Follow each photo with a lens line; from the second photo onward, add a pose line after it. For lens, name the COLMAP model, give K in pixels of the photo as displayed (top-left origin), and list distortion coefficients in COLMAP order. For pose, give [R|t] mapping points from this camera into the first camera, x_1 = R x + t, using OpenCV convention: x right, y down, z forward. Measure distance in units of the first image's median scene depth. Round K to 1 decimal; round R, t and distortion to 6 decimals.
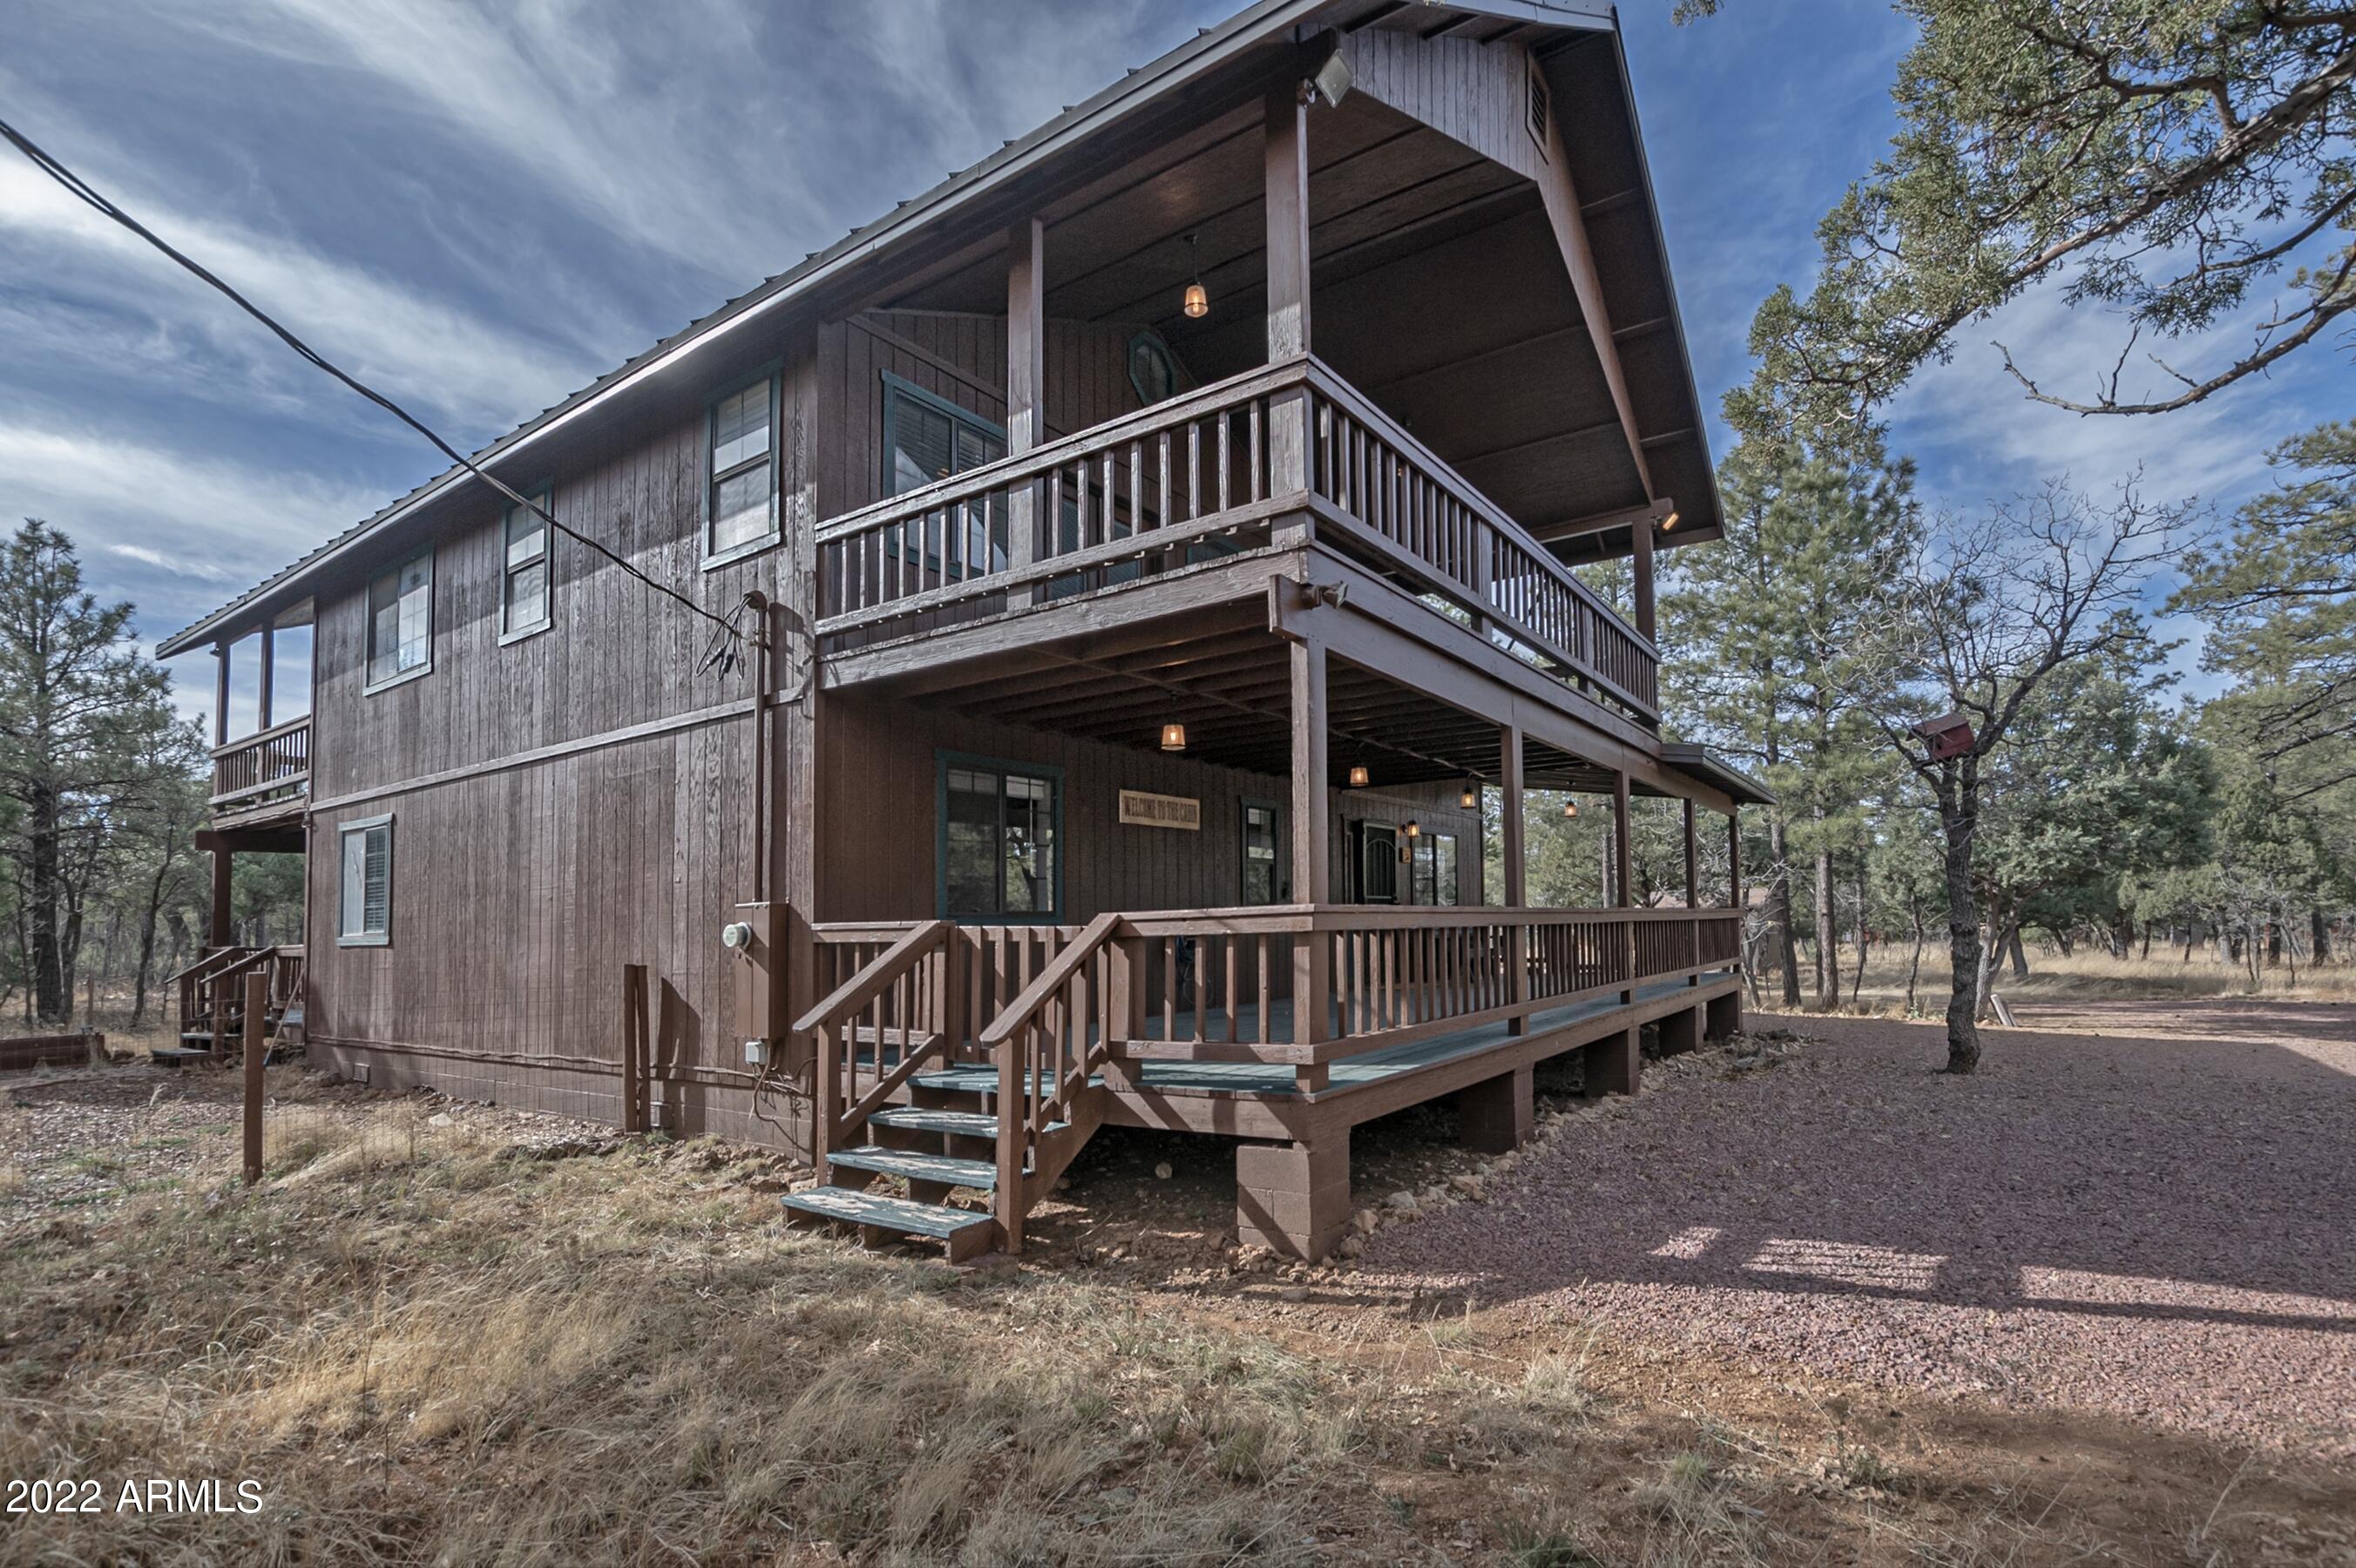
lens RADIAL K [[1120.5, 0, 1187.3], [0, 1120.5, 856.2], [0, 0, 1]] dist [-0.029205, 0.000132]
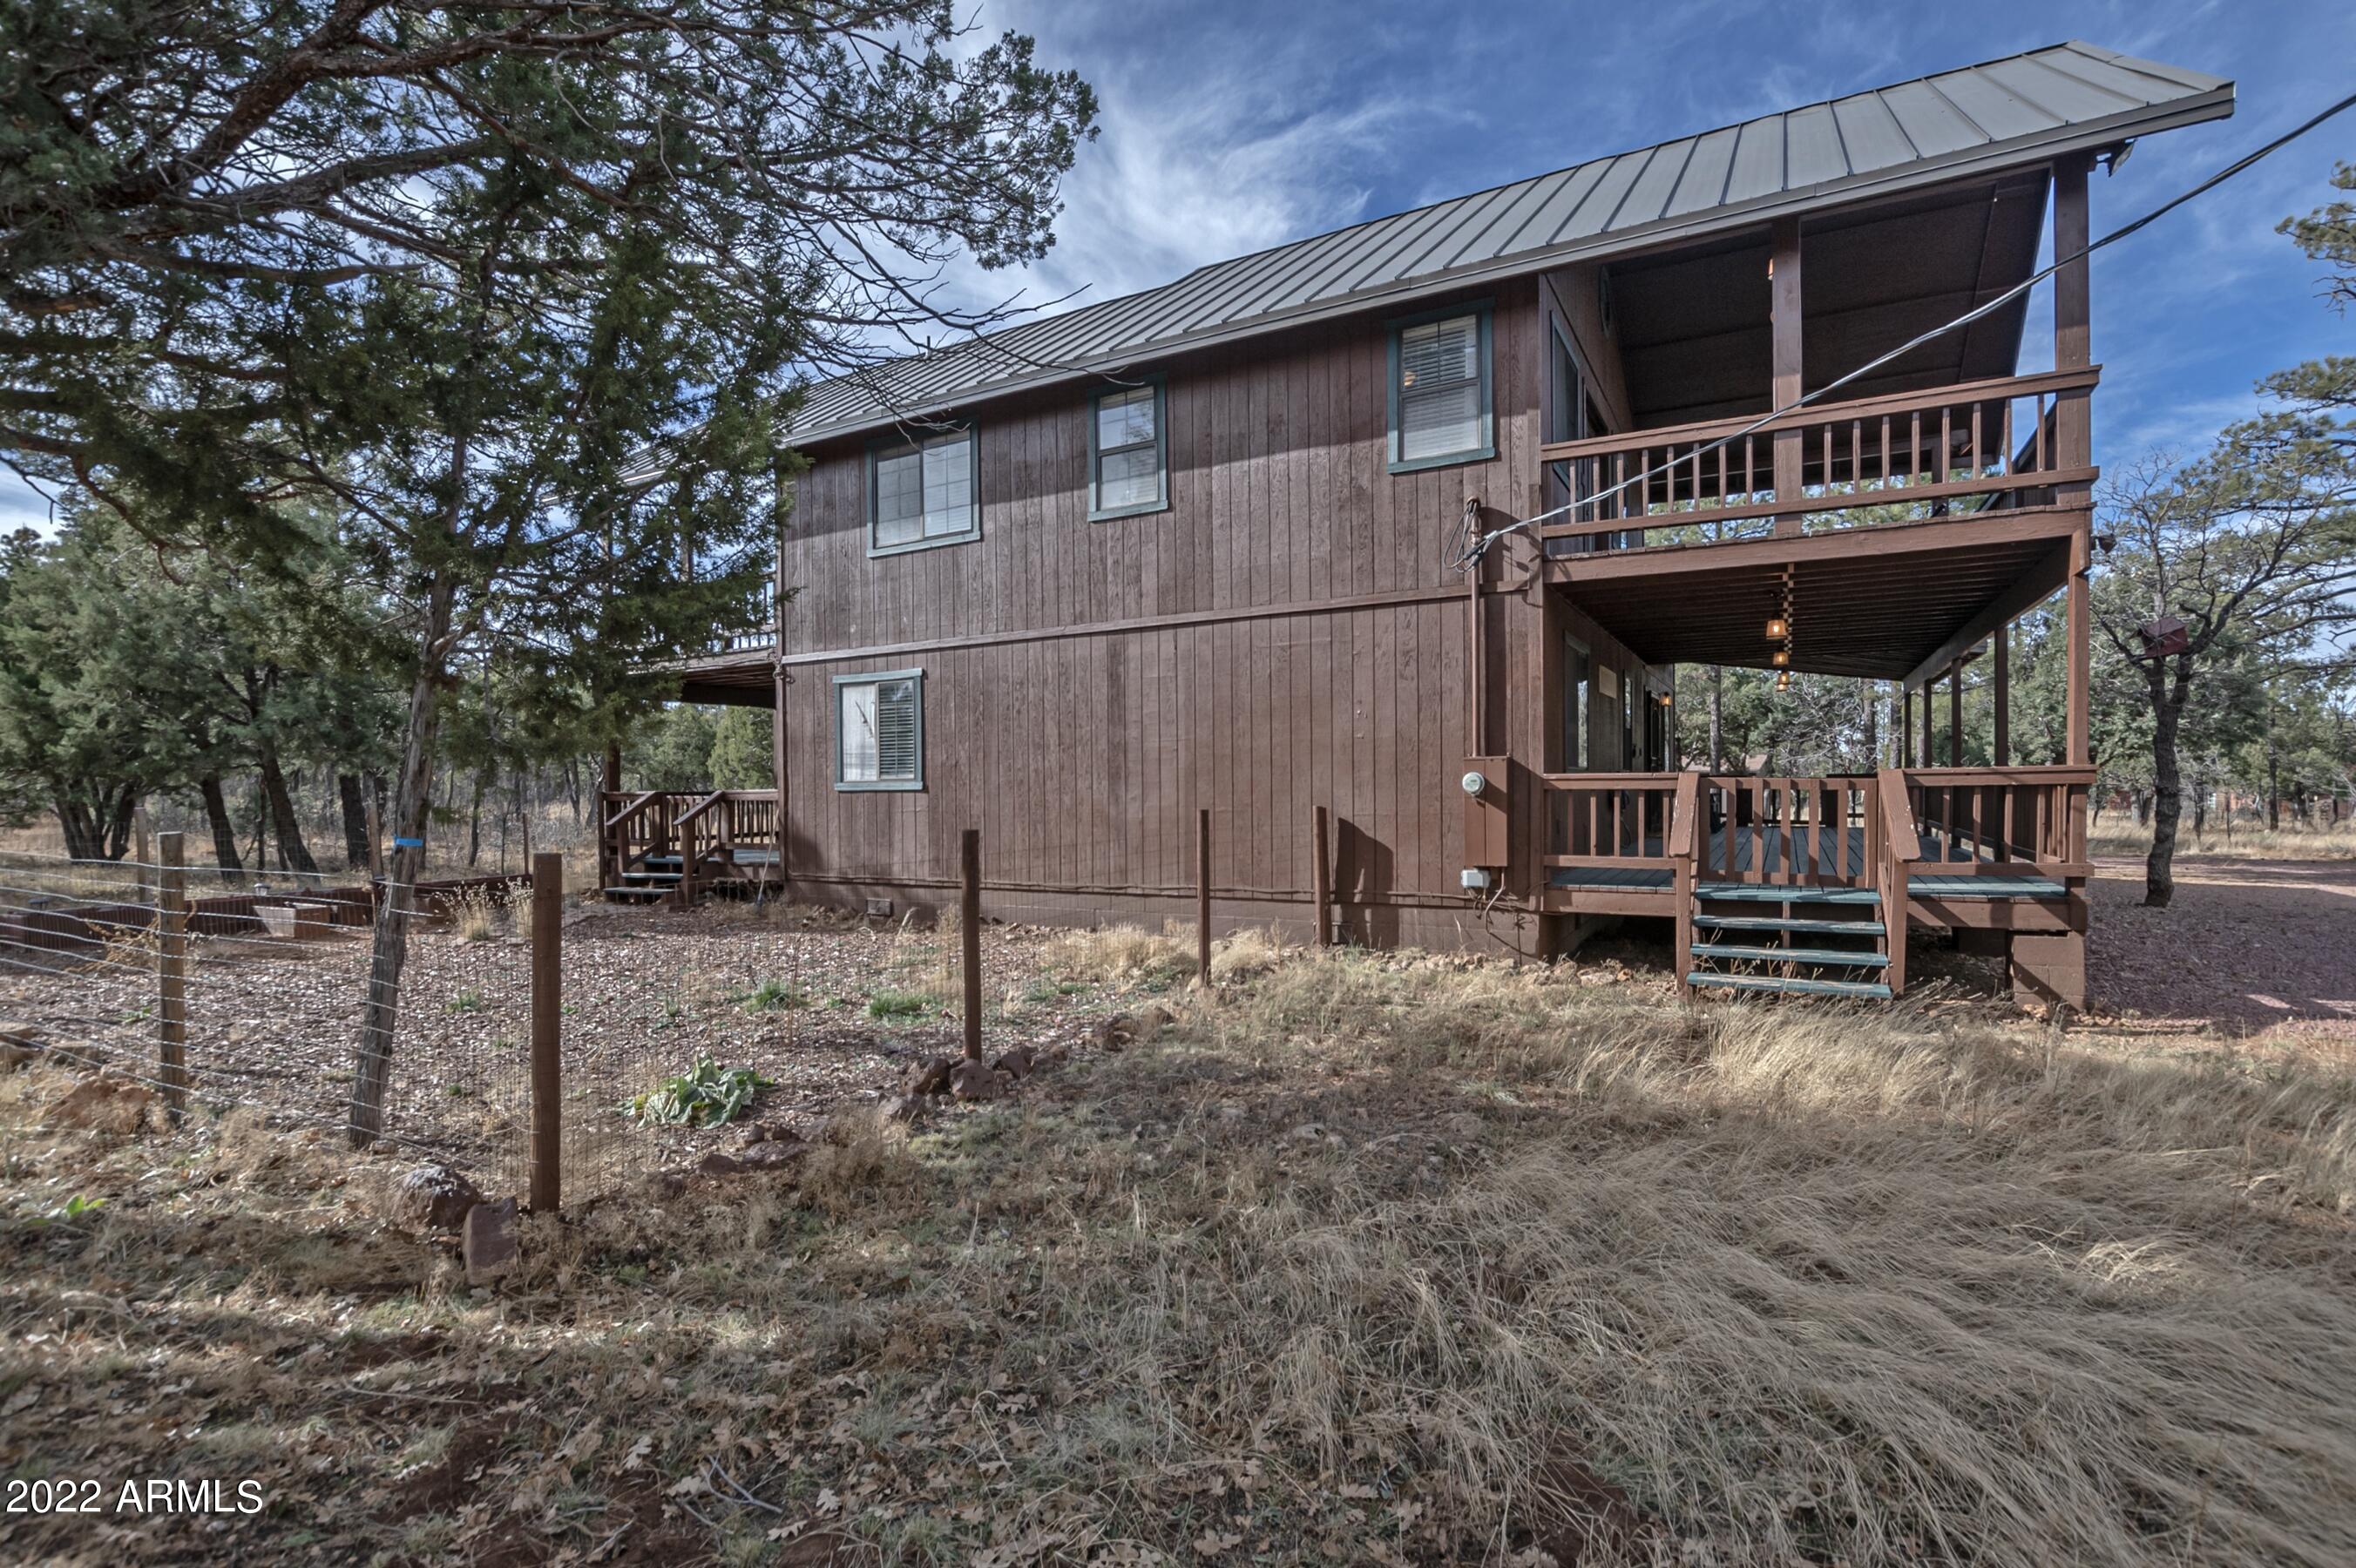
lens RADIAL K [[1131.5, 0, 1178.0], [0, 1131.5, 784.0], [0, 0, 1]] dist [-0.031068, 0.000104]
pose [[0.994237, 0.012151, 0.106511, -0.829140], [-0.018856, 0.997888, 0.062165, 0.000925], [-0.105531, -0.063815, 0.992366, -0.188625]]
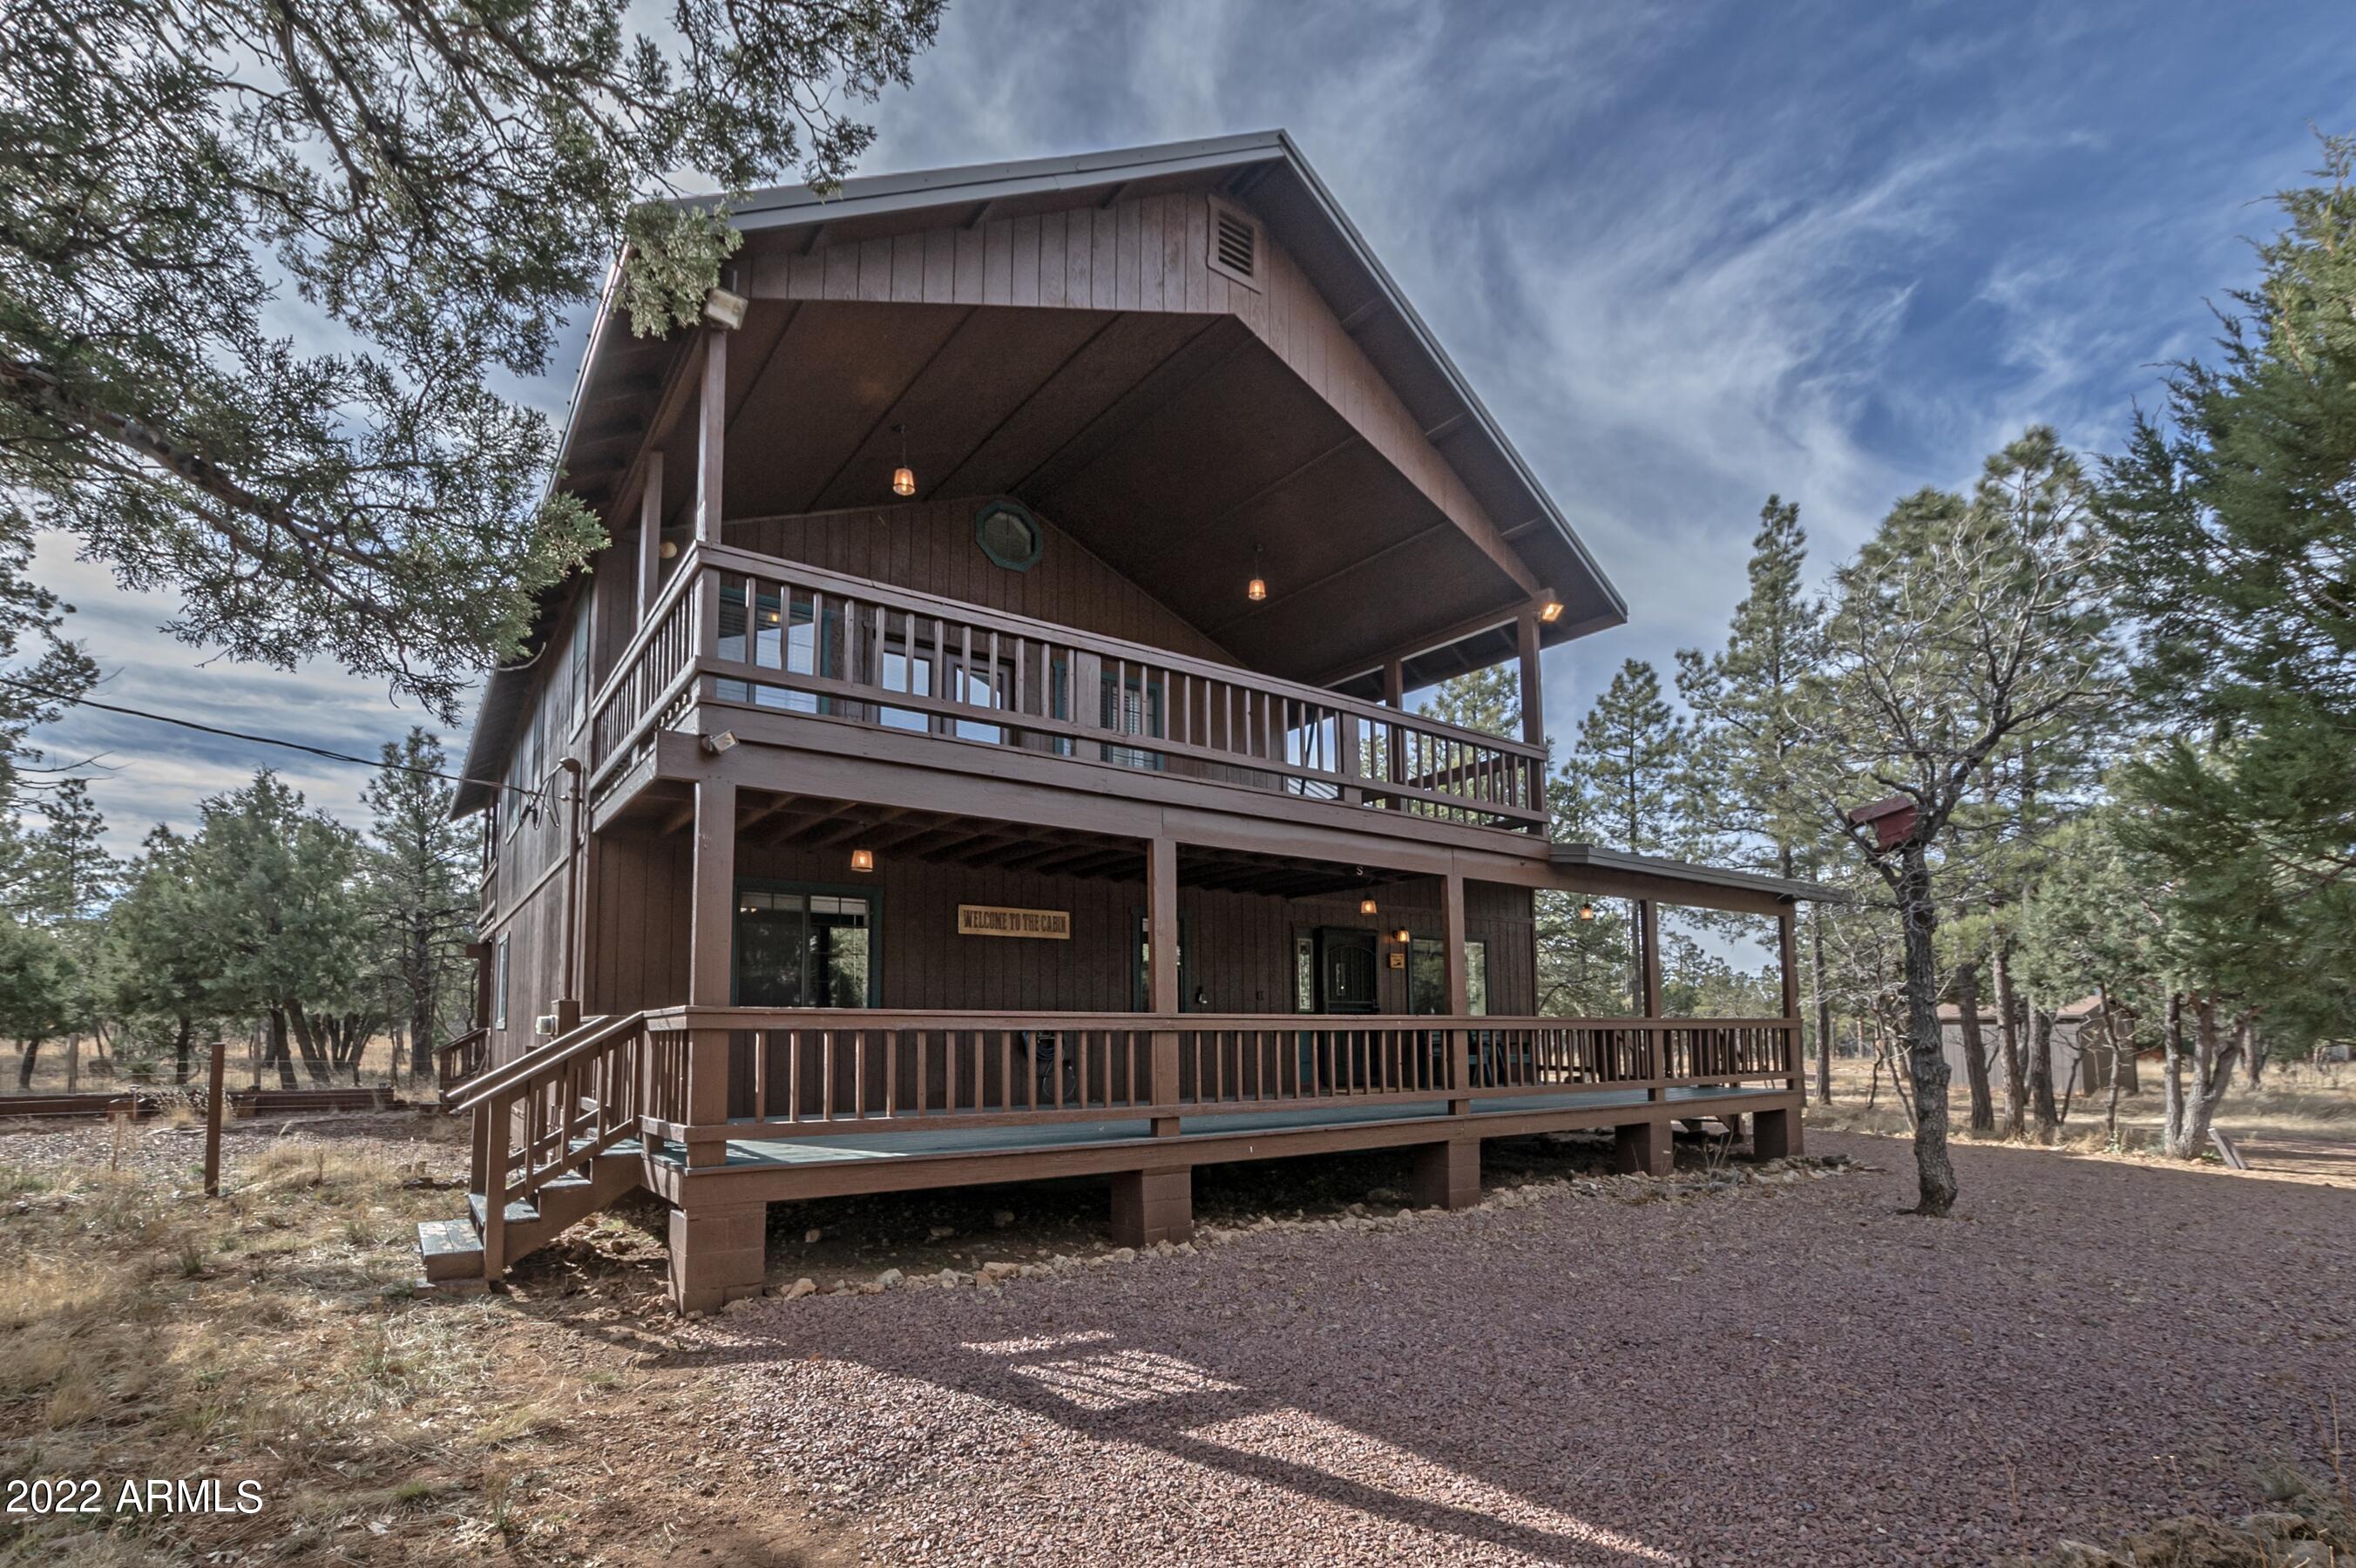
lens RADIAL K [[1044.6, 0, 1171.7], [0, 1044.6, 927.7], [0, 0, 1]] dist [-0.025829, -0.000106]
pose [[0.947151, -0.012020, -0.320563, 0.609438], [0.002086, 0.999507, -0.031314, -0.002817], [0.320781, 0.028991, 0.946710, 0.082682]]
